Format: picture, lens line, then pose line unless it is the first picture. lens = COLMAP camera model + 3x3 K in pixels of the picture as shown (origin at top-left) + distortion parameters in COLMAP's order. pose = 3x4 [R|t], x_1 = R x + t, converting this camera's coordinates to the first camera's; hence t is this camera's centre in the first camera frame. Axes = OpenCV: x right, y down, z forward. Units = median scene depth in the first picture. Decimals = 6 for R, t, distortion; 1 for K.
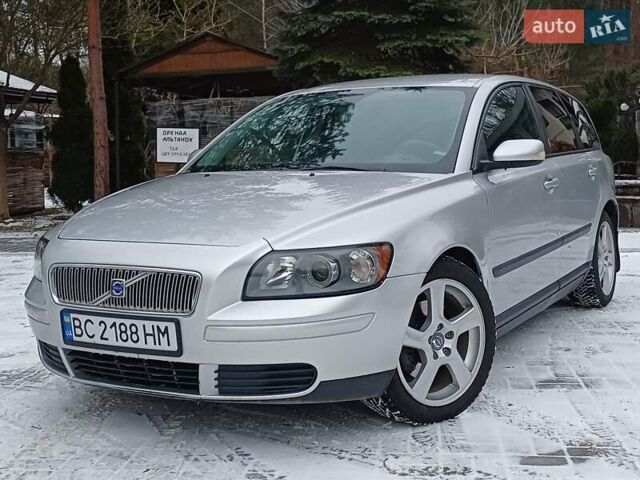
lens RADIAL K [[834.6, 0, 380.4], [0, 834.6, 190.8], [0, 0, 1]] dist [0.133352, -0.130098]
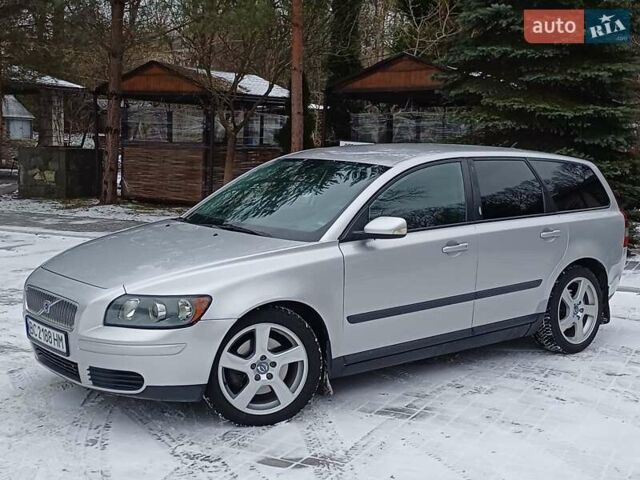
lens RADIAL K [[834.6, 0, 380.4], [0, 834.6, 190.8], [0, 0, 1]] dist [0.133352, -0.130098]
pose [[0.944502, 0.071464, -0.320638, 0.686058], [-0.068091, 0.997442, 0.021733, -0.156573], [0.321372, 0.001306, 0.946952, -0.250201]]
